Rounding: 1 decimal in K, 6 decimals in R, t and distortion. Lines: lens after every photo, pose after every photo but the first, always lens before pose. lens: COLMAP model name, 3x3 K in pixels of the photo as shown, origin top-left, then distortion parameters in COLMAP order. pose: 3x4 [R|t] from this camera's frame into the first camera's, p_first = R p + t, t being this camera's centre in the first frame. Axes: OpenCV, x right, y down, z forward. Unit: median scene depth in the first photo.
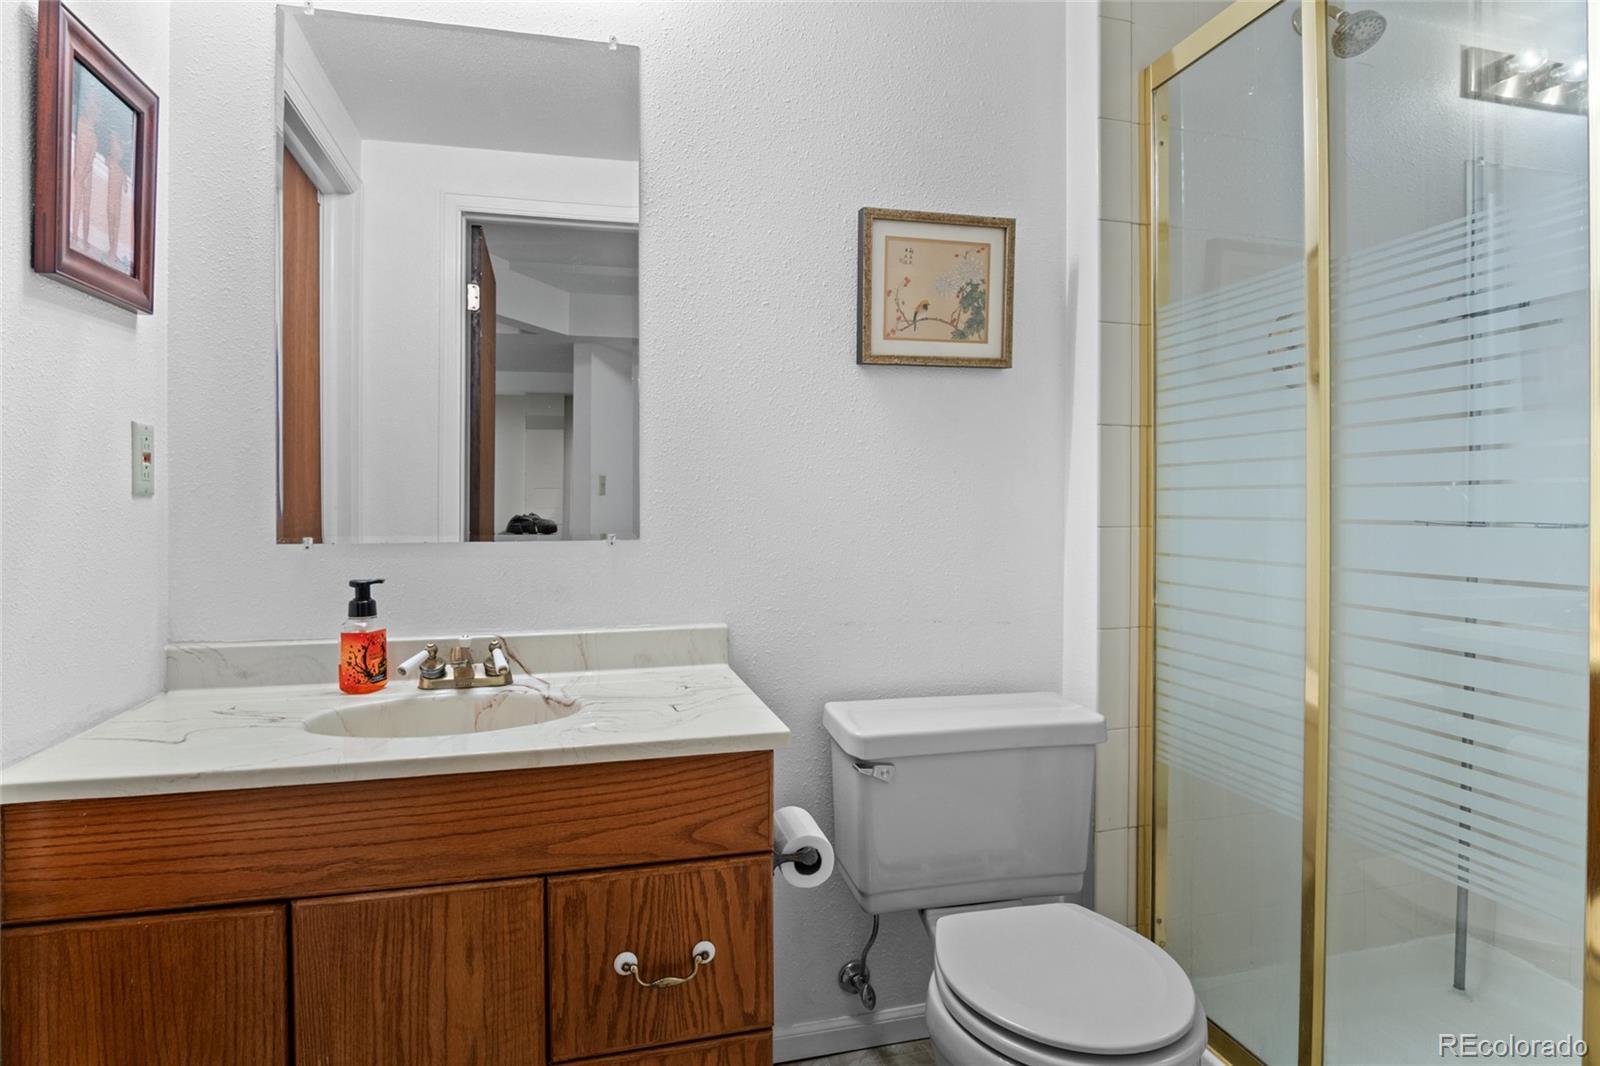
lens RADIAL K [[879.4, 0, 800.2], [0, 879.4, 484.0], [0, 0, 1]] dist [-0.022342, 0.001502]
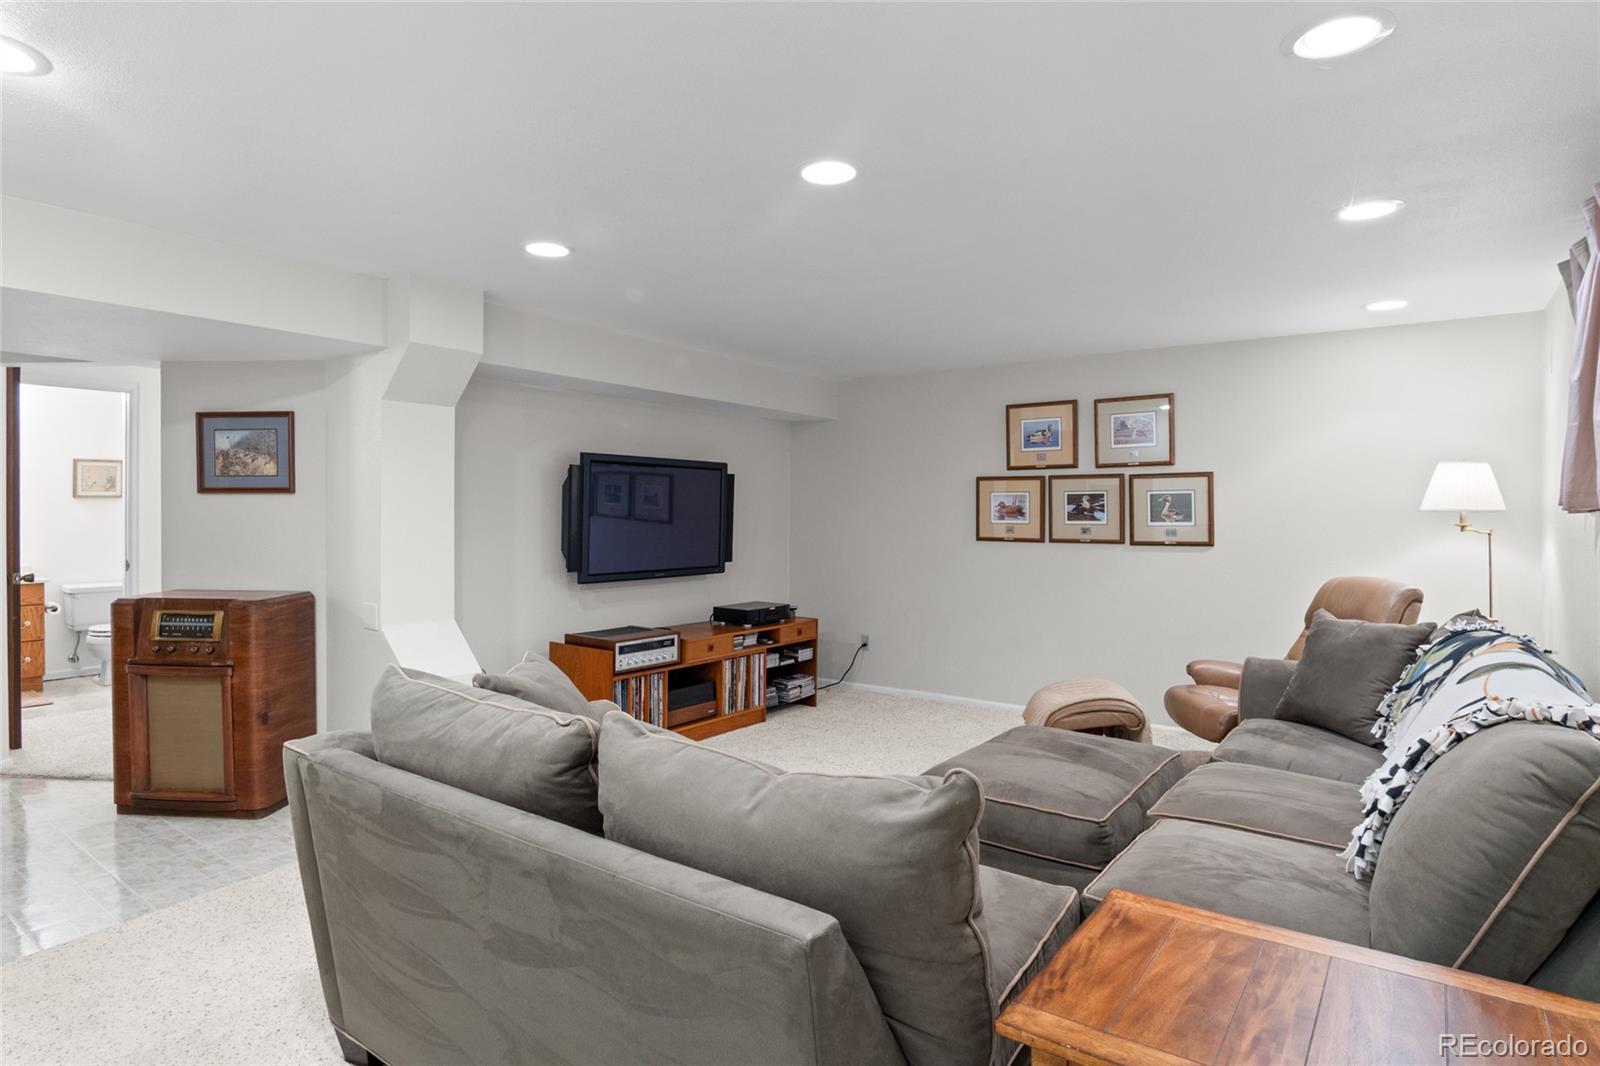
lens RADIAL K [[858.3, 0, 778.2], [0, 858.3, 524.6], [0, 0, 1]] dist [-0.025820, 0.001105]
pose [[0.777017, 0.000943, 0.629479, 0.148019], [0.001596, 0.999993, -0.003467, 0.001050], [-0.629477, 0.003698, 0.777010, -4.031341]]
